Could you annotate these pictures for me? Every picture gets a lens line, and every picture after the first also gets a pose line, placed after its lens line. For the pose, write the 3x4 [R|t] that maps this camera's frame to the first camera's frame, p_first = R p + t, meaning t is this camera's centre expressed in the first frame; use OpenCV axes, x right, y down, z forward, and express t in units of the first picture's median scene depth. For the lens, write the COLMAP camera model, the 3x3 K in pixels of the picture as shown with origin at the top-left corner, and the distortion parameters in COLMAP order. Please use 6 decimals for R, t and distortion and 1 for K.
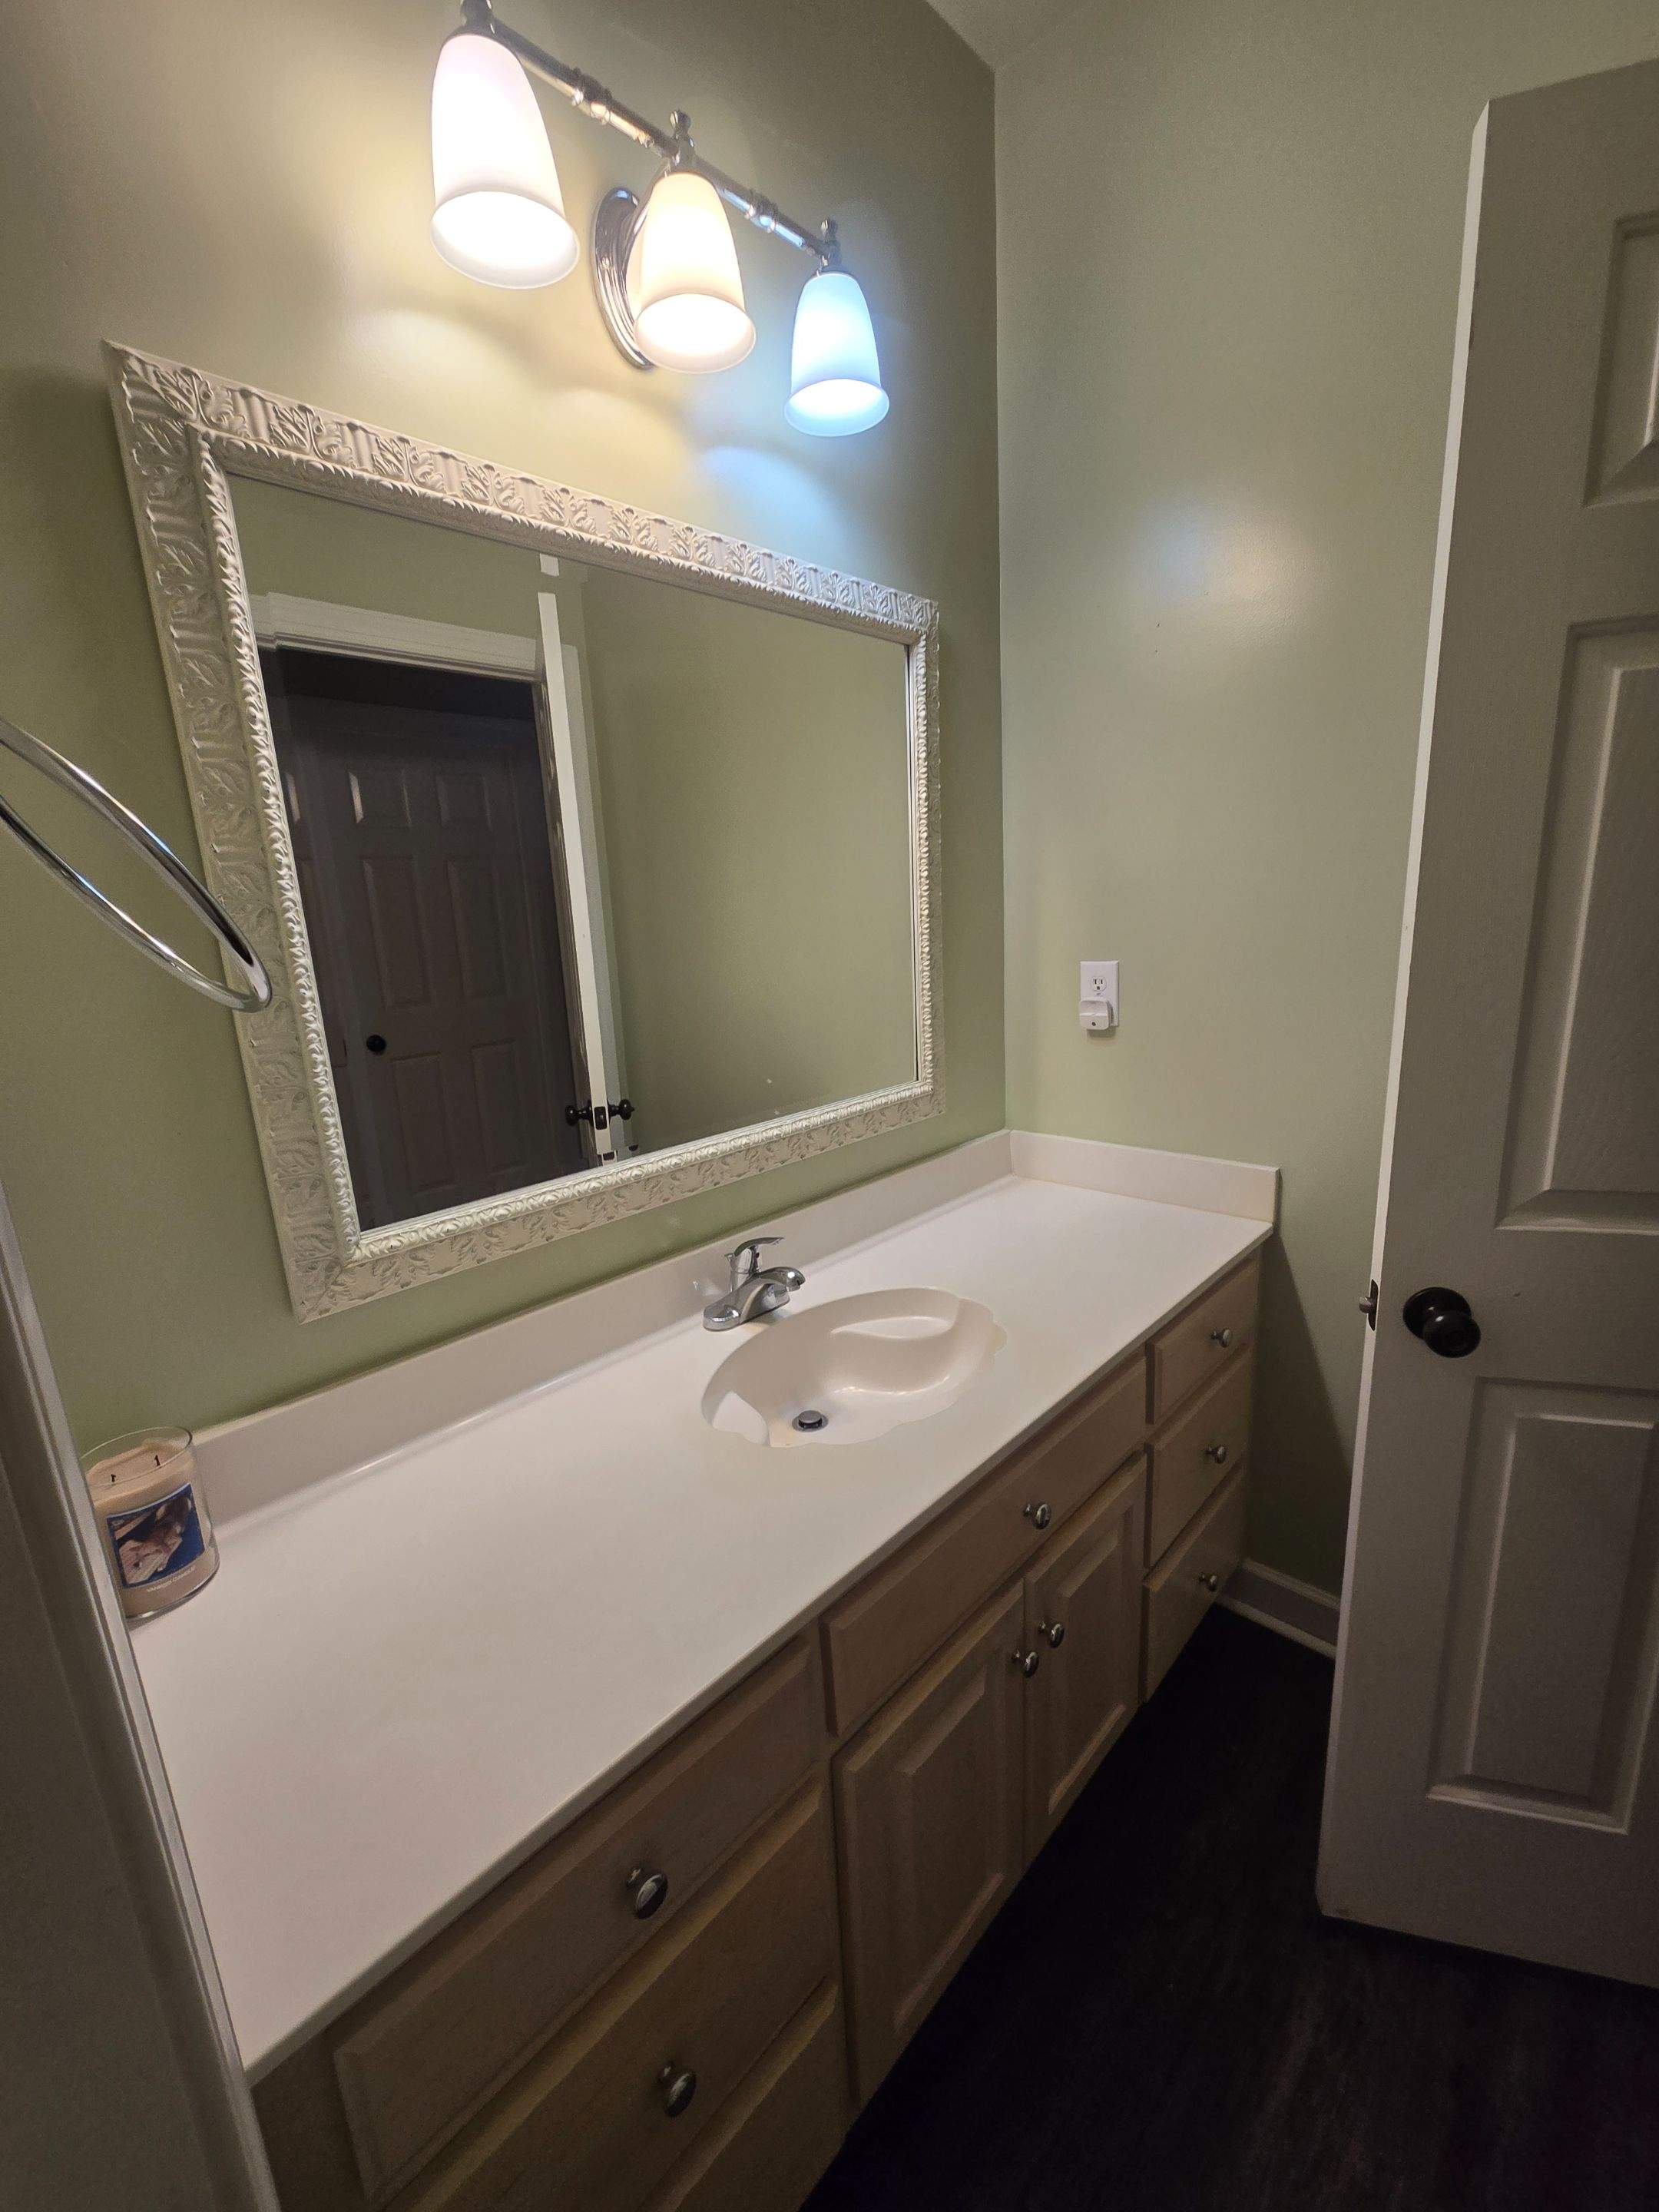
lens RADIAL K [[901.4, 0, 828.3], [0, 901.4, 1114.8], [0, 0, 1]] dist [-0.002162, 0.000367]
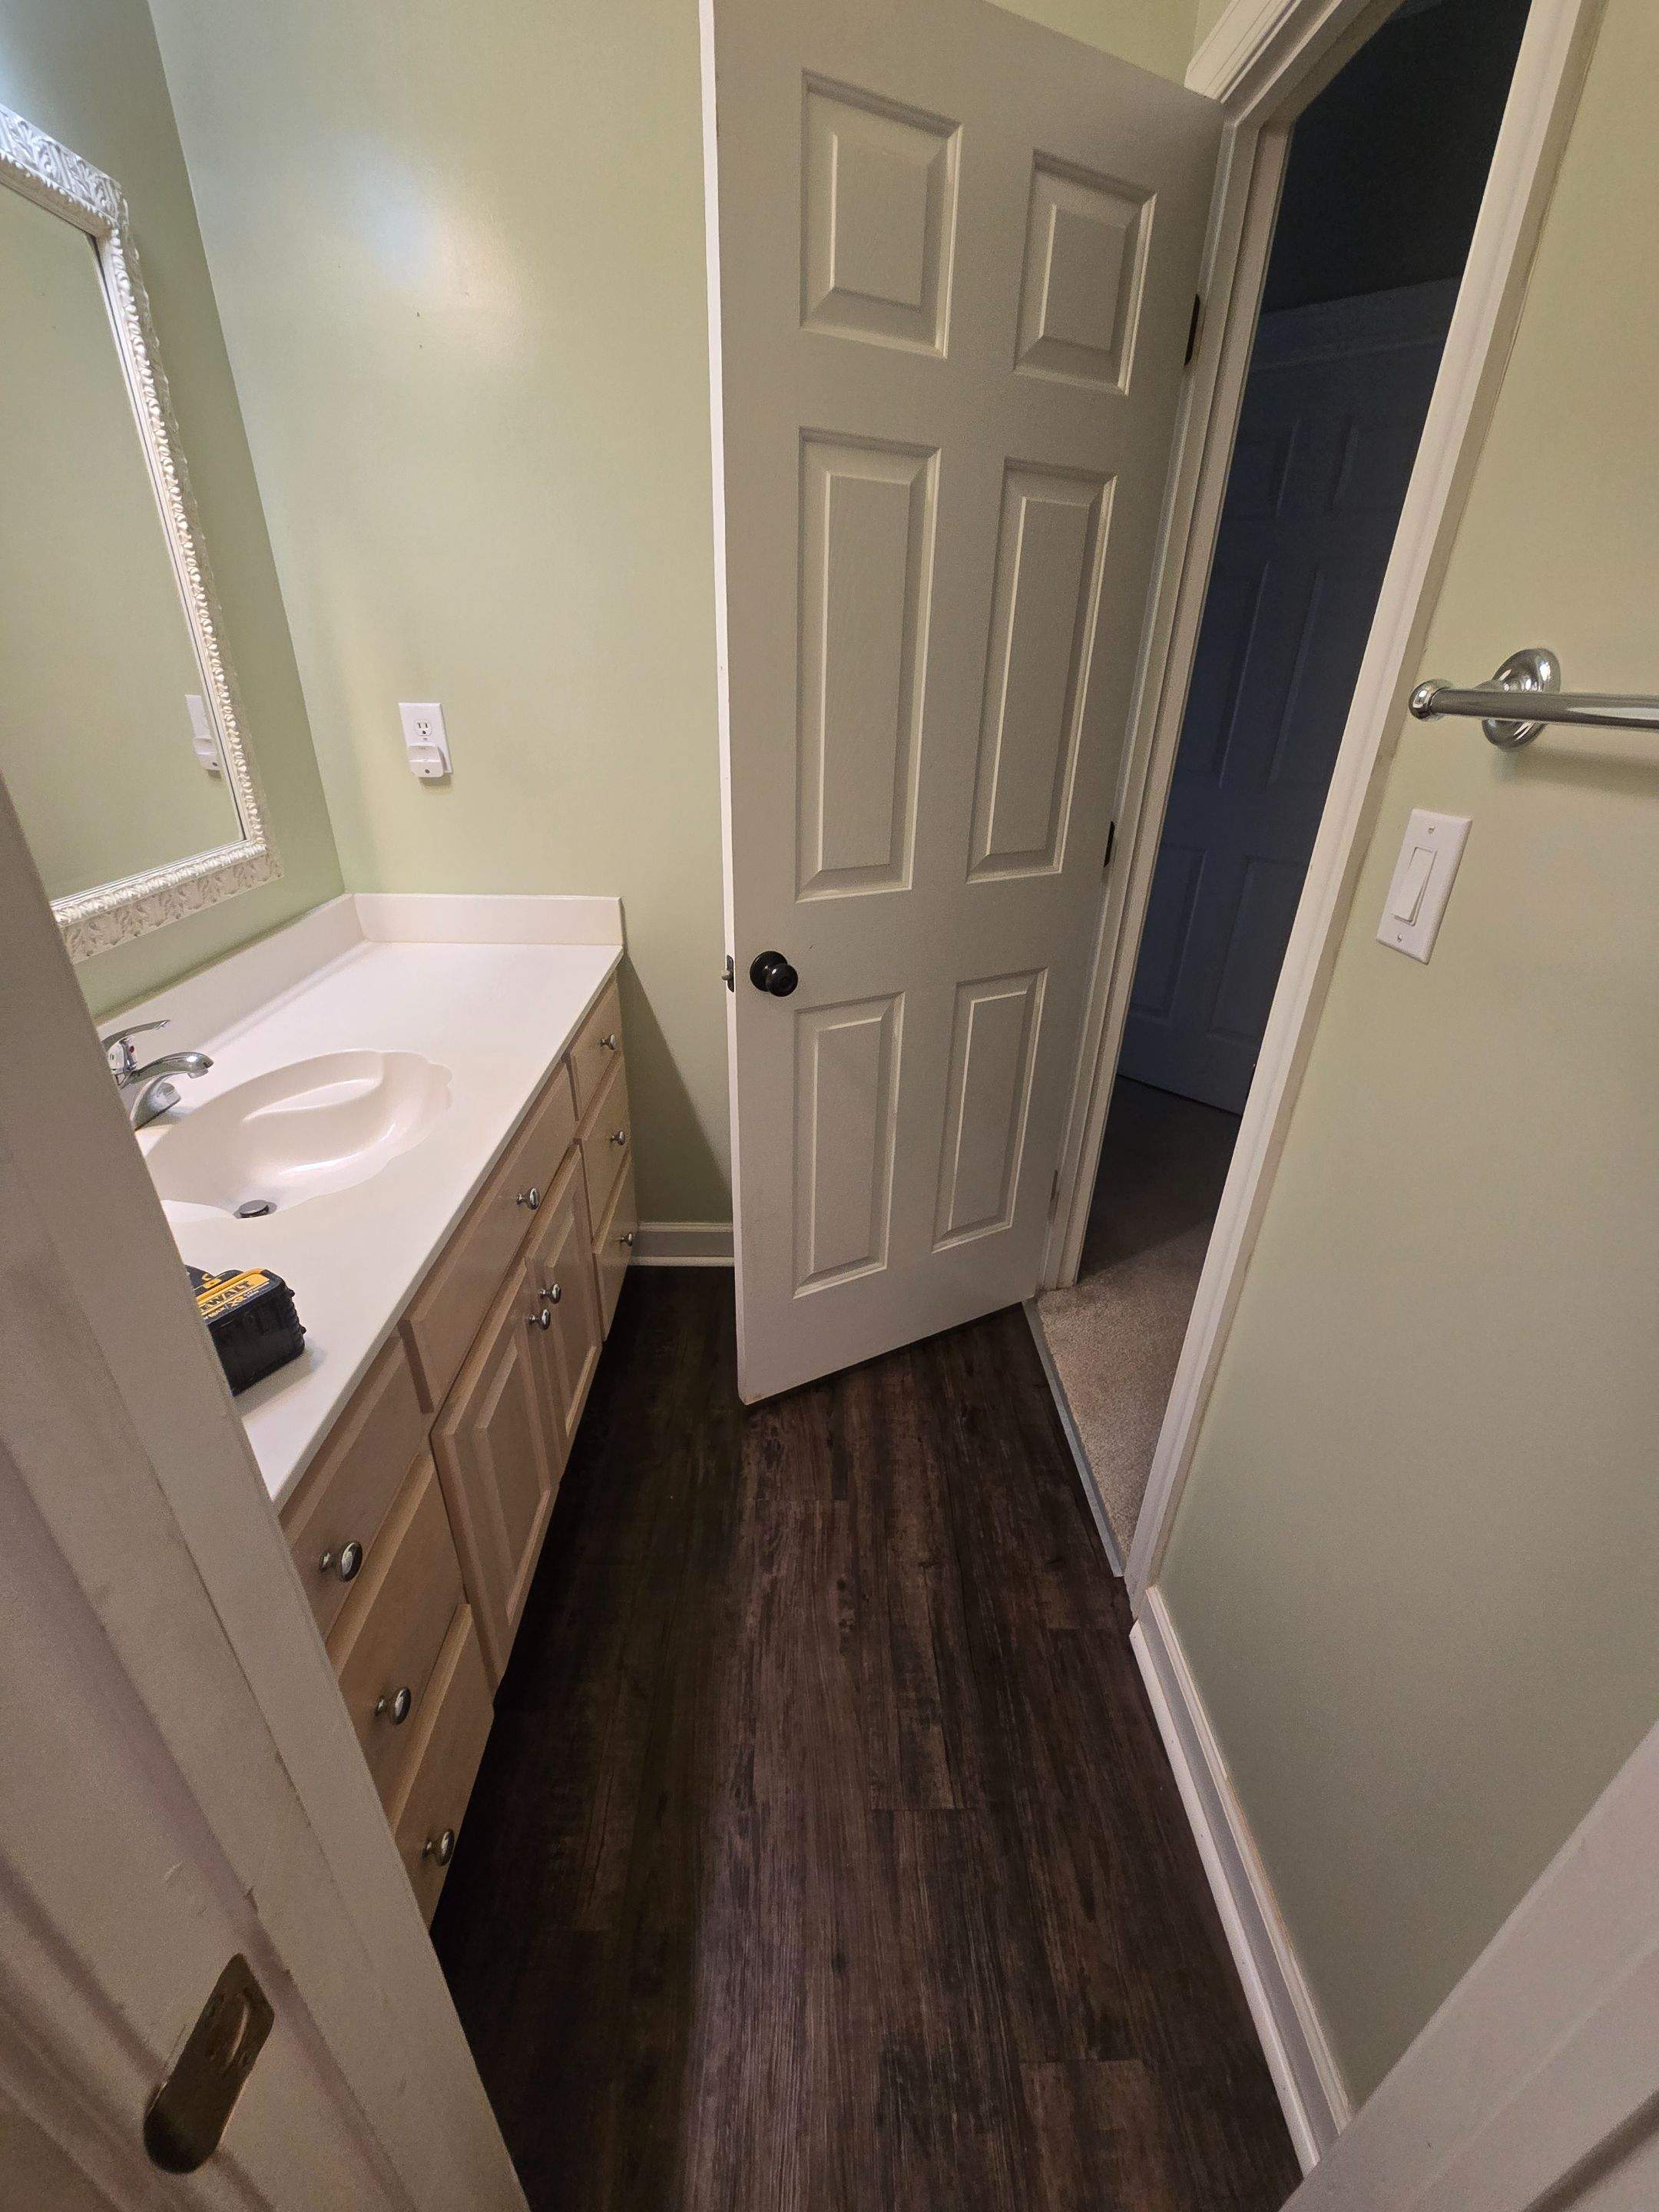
lens RADIAL K [[901.4, 0, 828.3], [0, 901.4, 1114.8], [0, 0, 1]] dist [-0.002162, 0.000367]
pose [[0.705318, -0.256895, 0.660705, -0.173635], [0.100448, 0.958840, 0.265586, 0.050346], [-0.701738, -0.120956, 0.702092, -0.056578]]
